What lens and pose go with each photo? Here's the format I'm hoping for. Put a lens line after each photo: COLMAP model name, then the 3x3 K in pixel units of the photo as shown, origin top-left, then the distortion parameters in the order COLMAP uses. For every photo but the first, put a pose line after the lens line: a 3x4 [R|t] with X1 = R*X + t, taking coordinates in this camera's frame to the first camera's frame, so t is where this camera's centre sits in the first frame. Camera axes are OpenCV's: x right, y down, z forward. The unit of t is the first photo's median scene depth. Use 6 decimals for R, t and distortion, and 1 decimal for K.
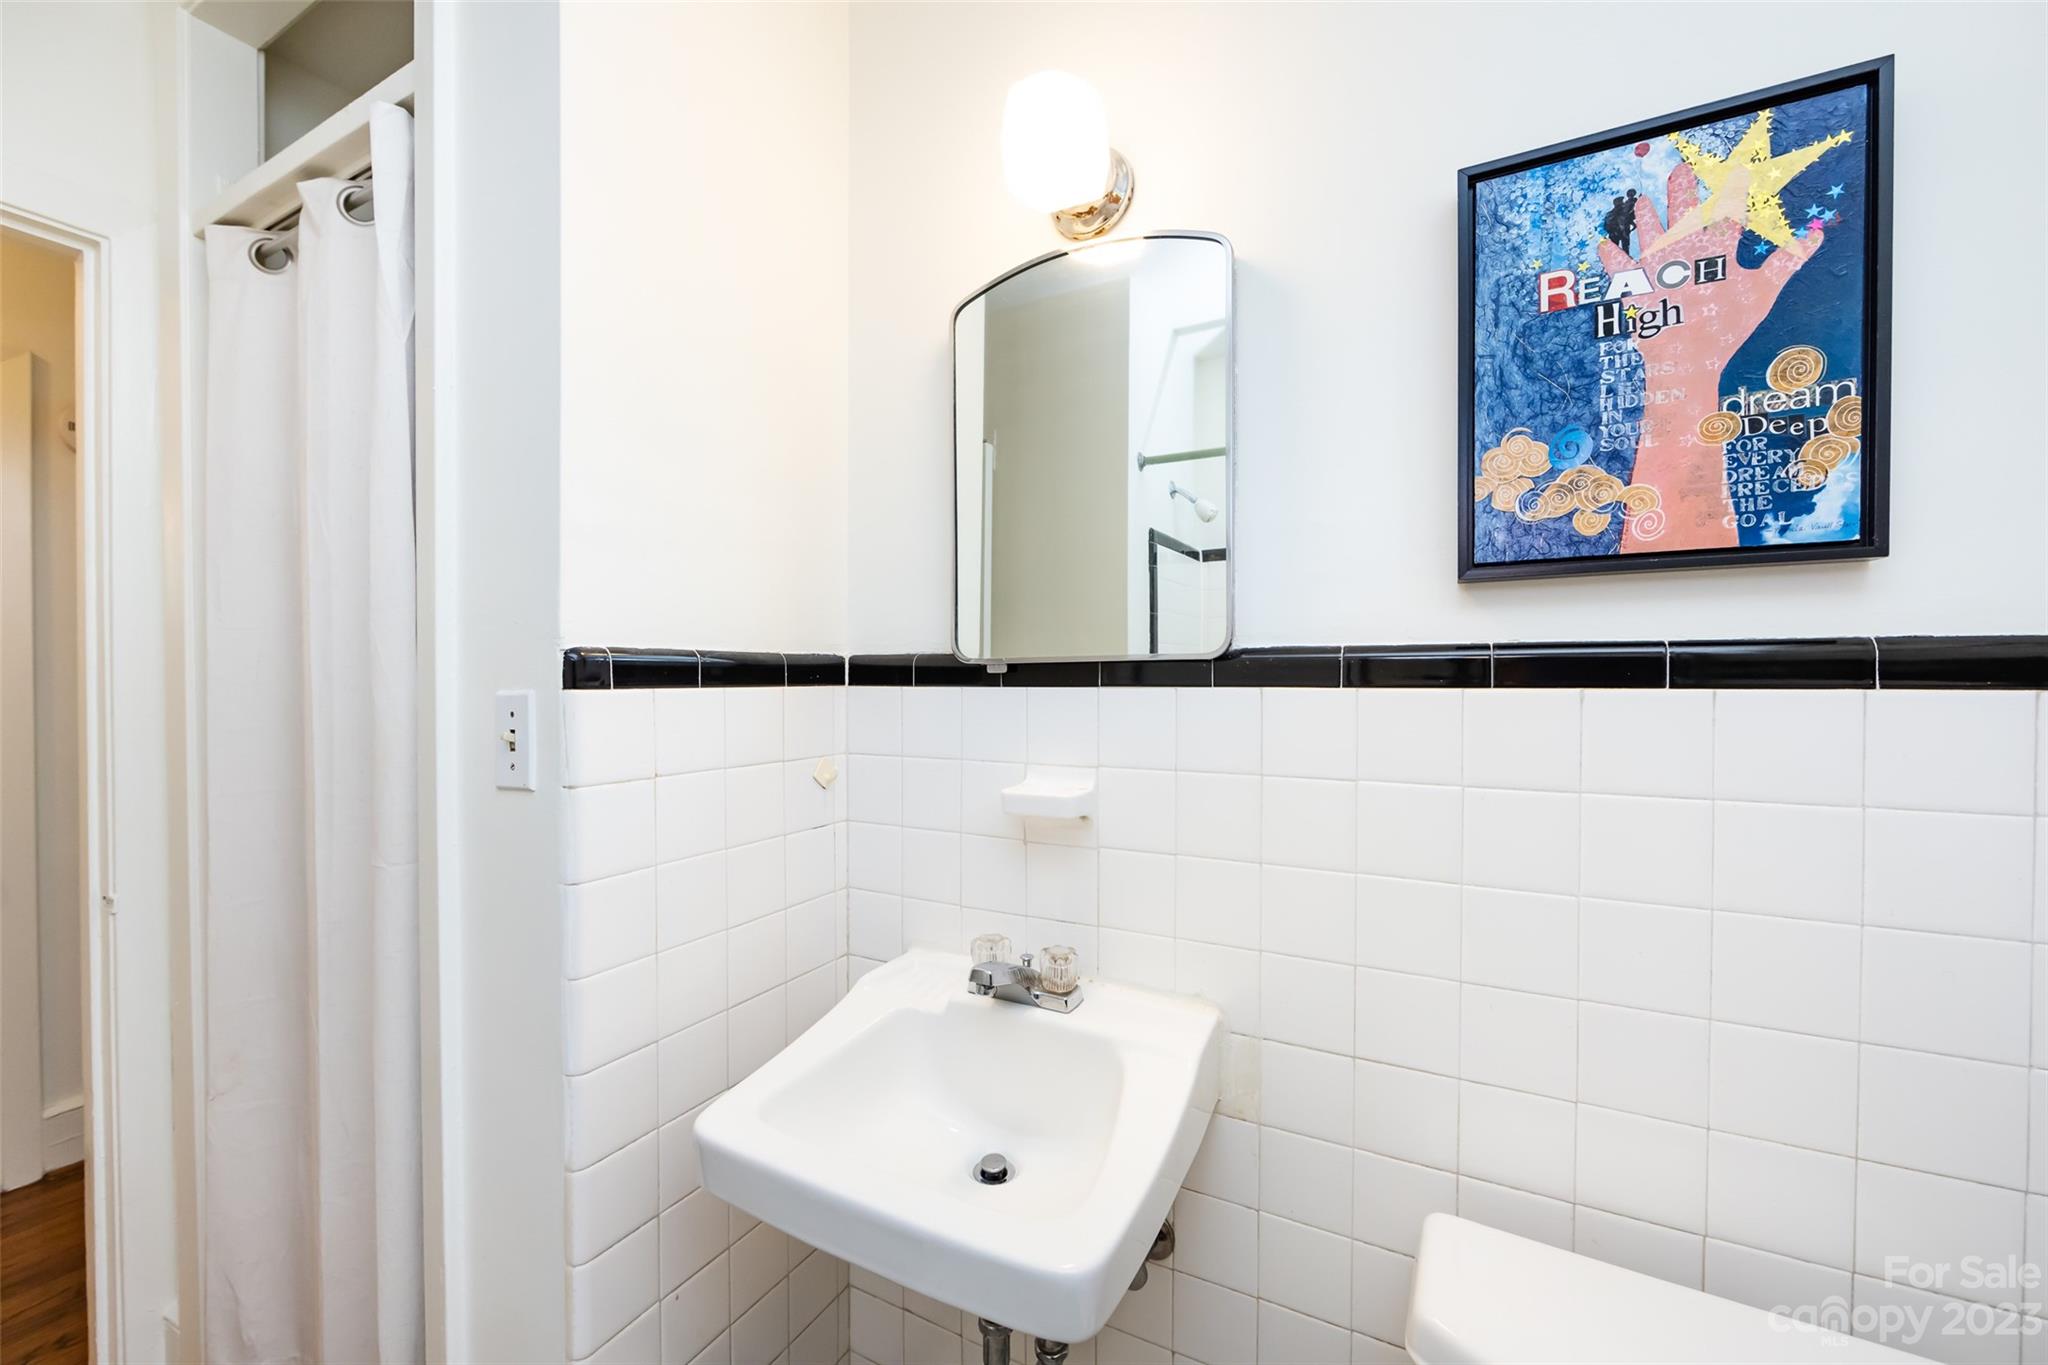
lens RADIAL K [[804.7, 0, 1012.7], [0, 804.7, 686.6], [0, 0, 1]] dist [-0.004025, -0.000218]
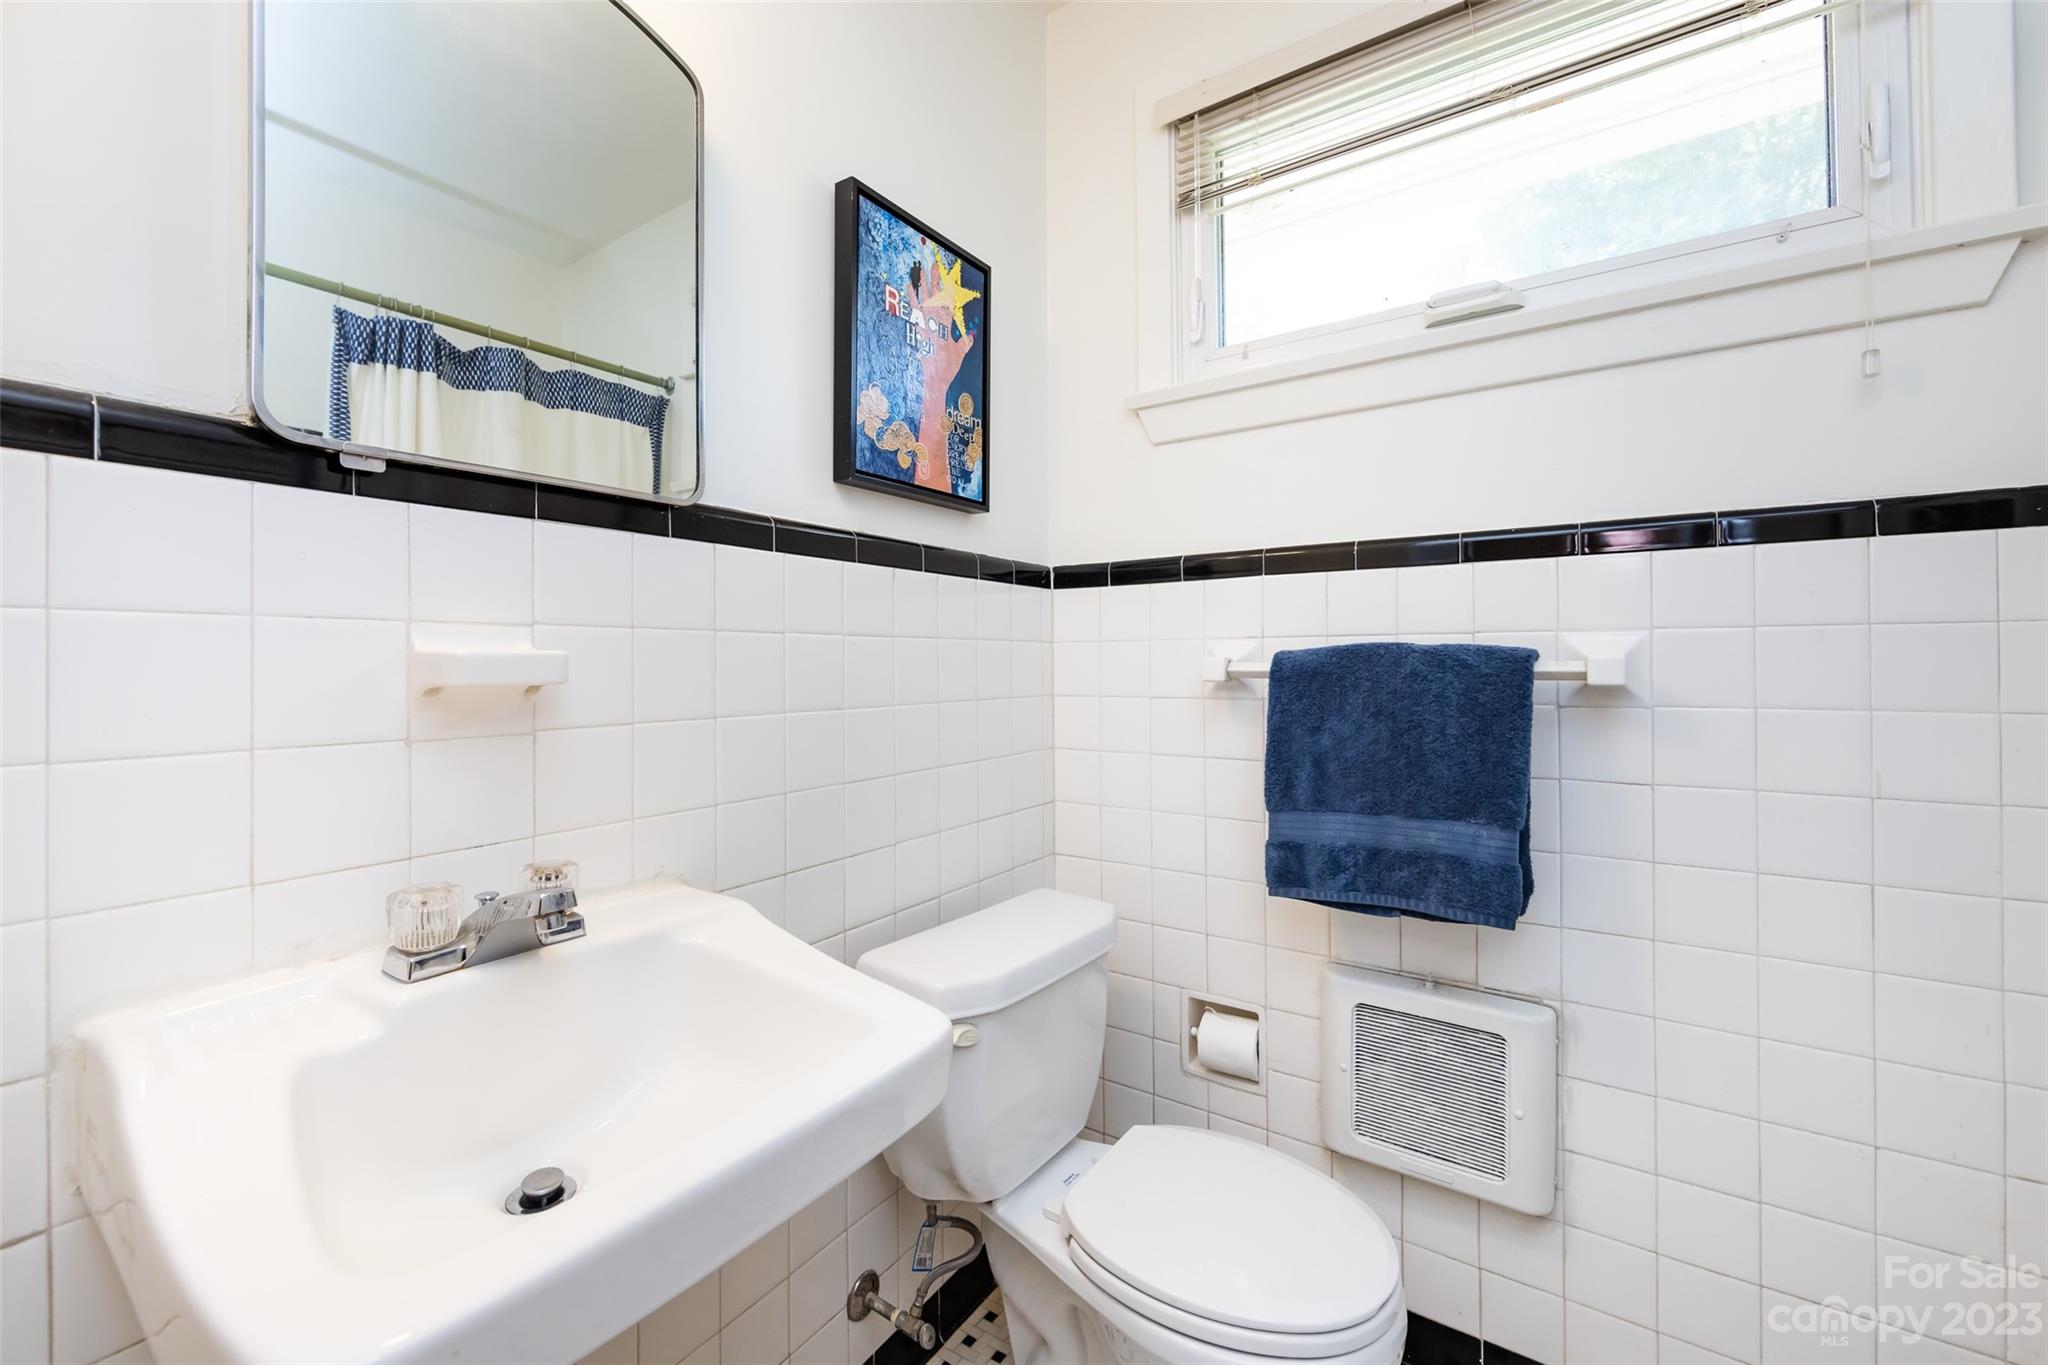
lens RADIAL K [[815.7, 0, 991.8], [0, 815.7, 661.1], [0, 0, 1]] dist [-0.001135, 0.000182]
pose [[0.118066, 0.009334, 0.992962, -0.853009], [0.019368, 0.999744, -0.011700, 0.213893], [-0.992817, 0.020613, 0.117855, 0.684684]]
